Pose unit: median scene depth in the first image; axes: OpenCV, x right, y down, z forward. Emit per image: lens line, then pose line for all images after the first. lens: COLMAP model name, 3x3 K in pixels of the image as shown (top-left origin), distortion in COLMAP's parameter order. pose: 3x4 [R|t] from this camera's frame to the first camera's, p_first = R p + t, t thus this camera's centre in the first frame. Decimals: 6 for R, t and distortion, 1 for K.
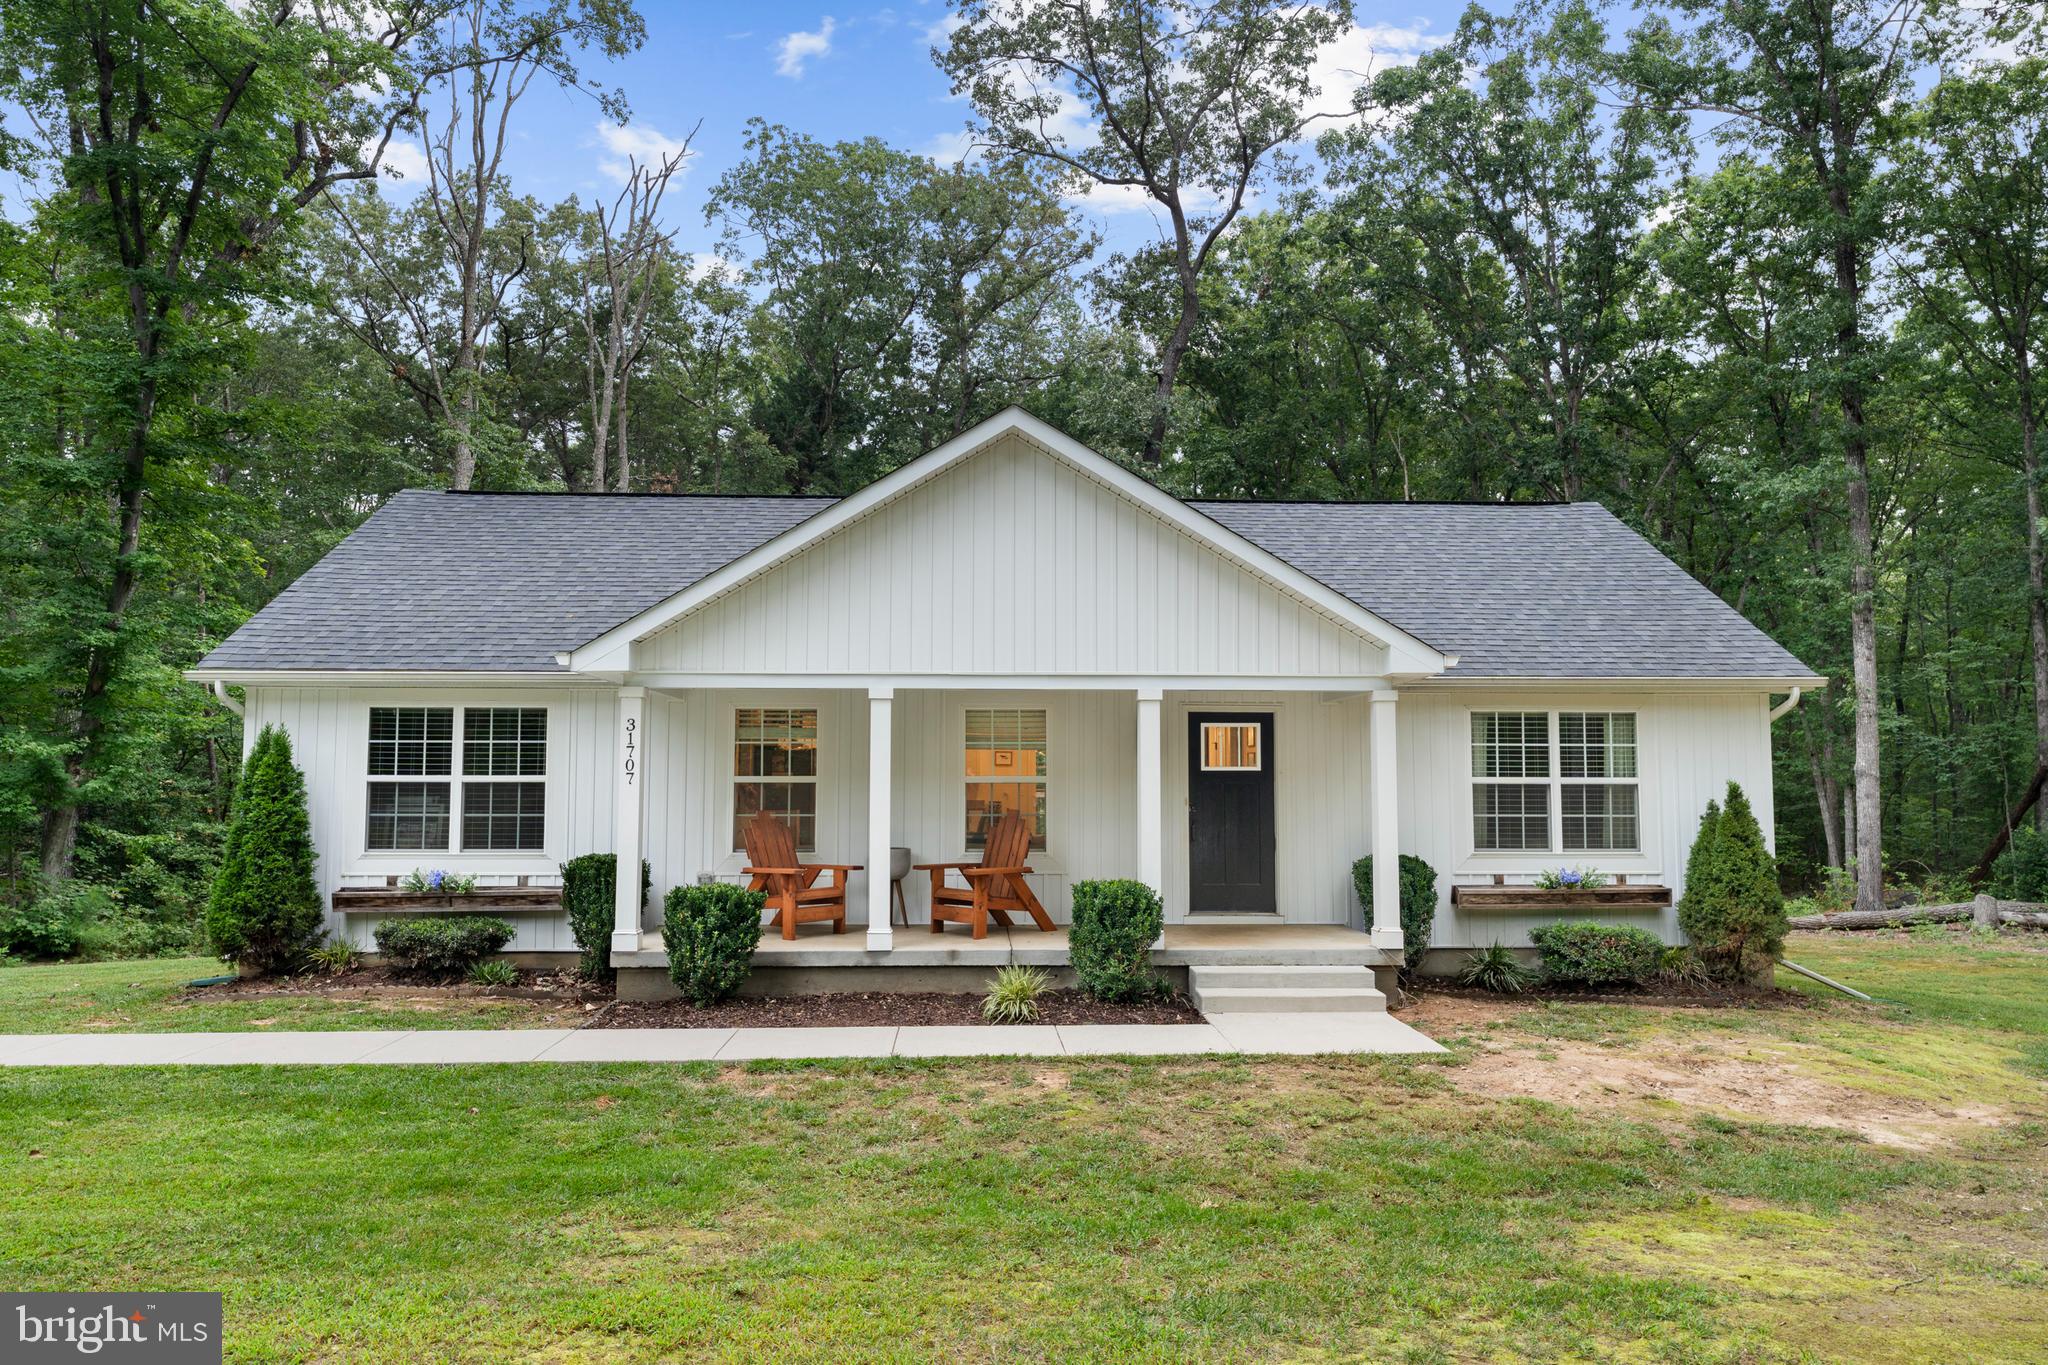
lens RADIAL K [[1386.7, 0, 1024.4], [0, 1386.7, 681.1], [0, 0, 1]] dist [0.002720, -0.000772]
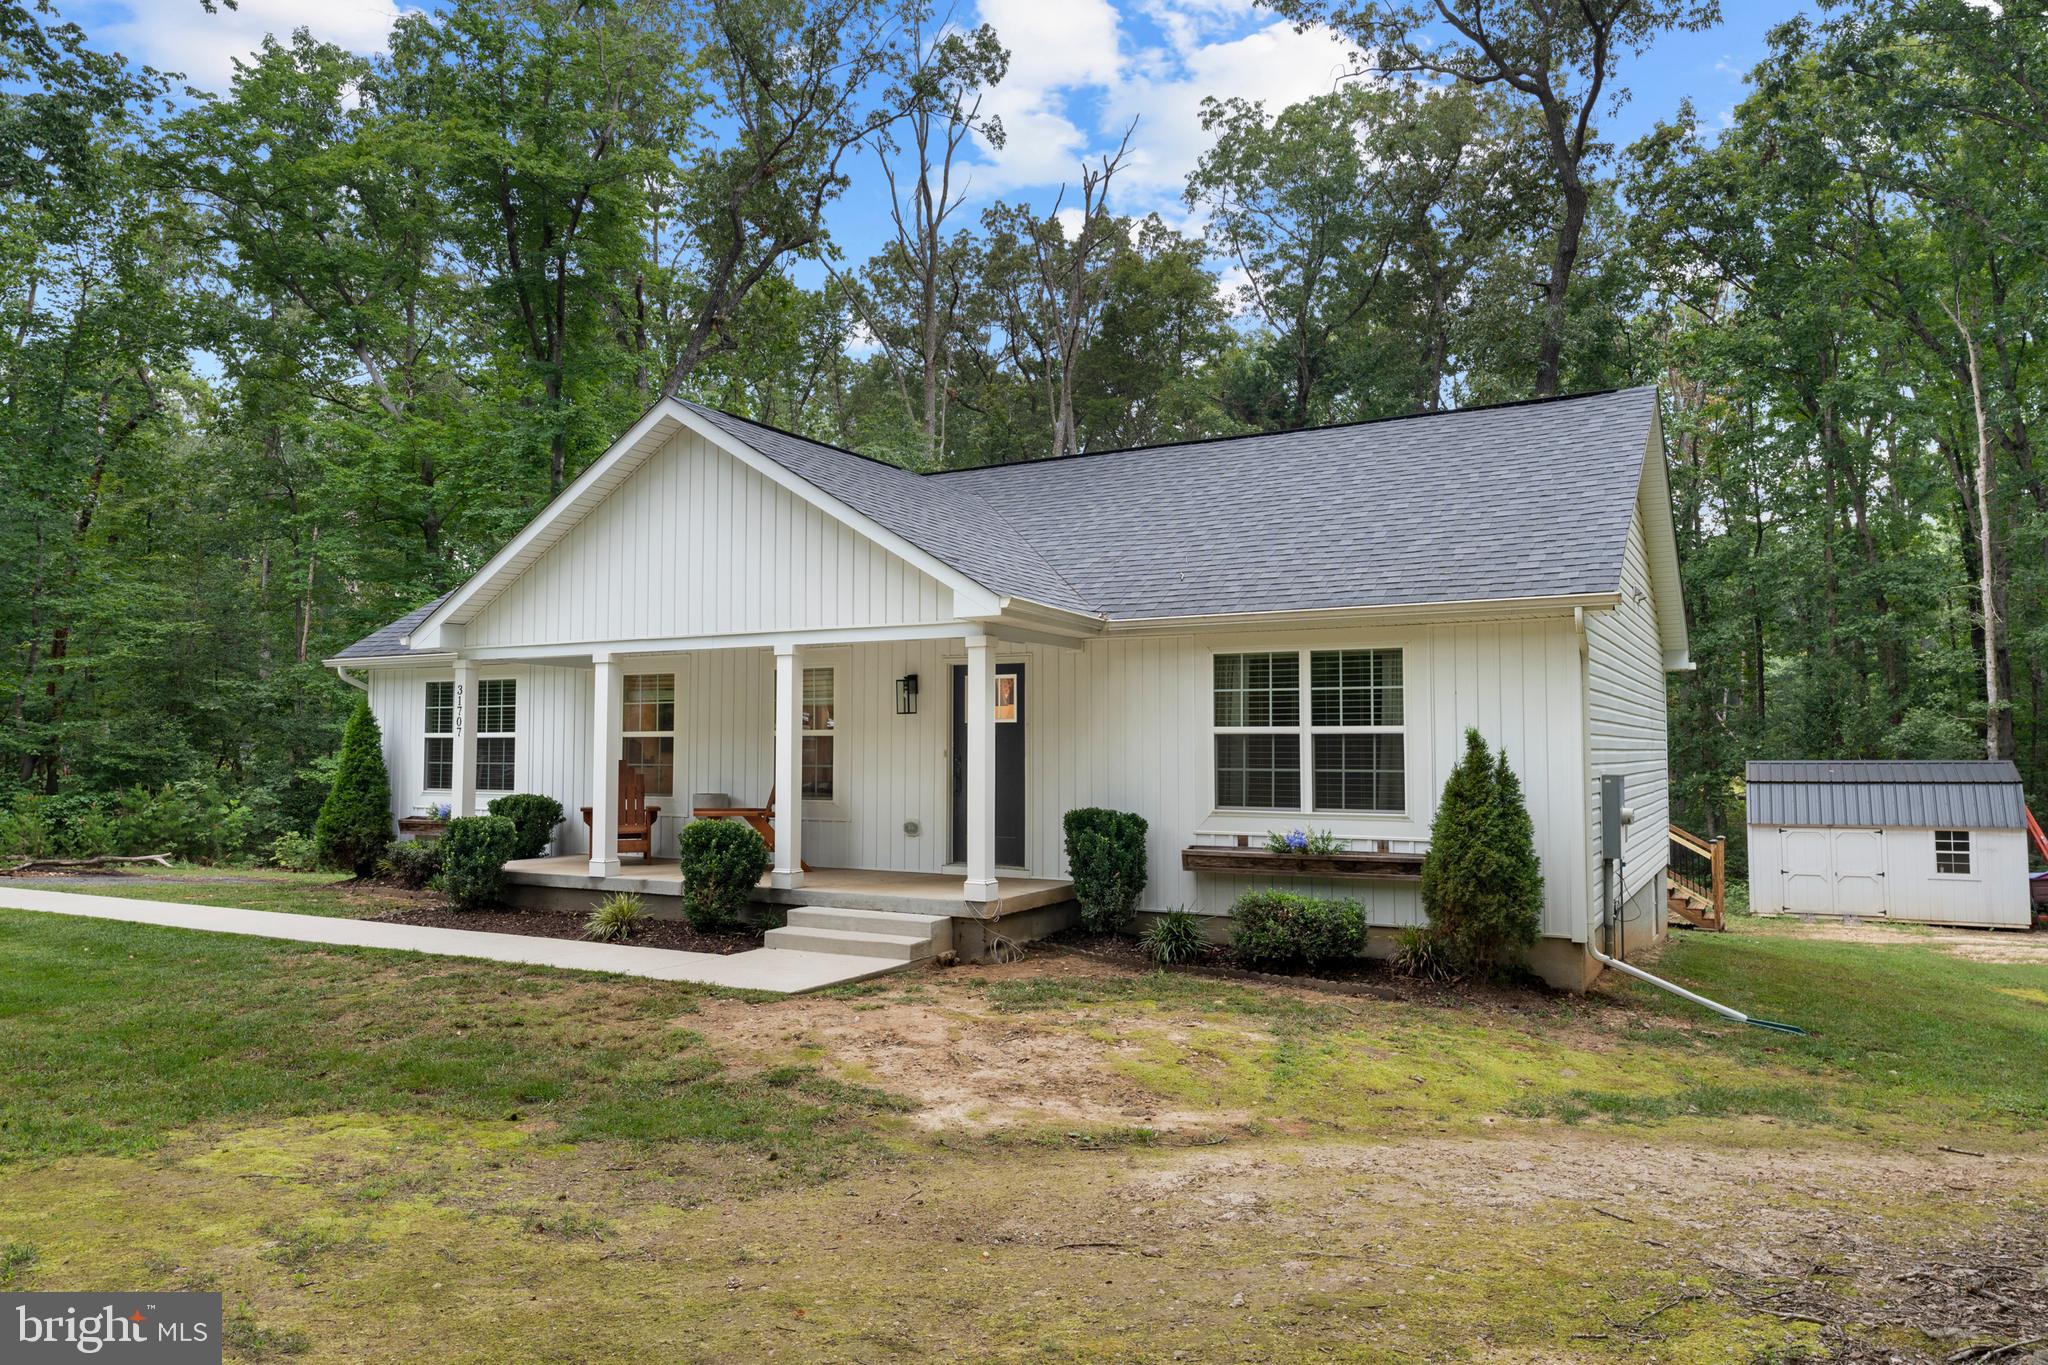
lens RADIAL K [[1386.7, 0, 1023.6], [0, 1386.7, 682.9], [0, 0, 1]] dist [0.002720, -0.000772]
pose [[0.843179, -0.026811, -0.536964, 0.717485], [0.037380, 0.999262, 0.008802, 0.028680], [0.536332, -0.027493, 0.843559, 0.177988]]
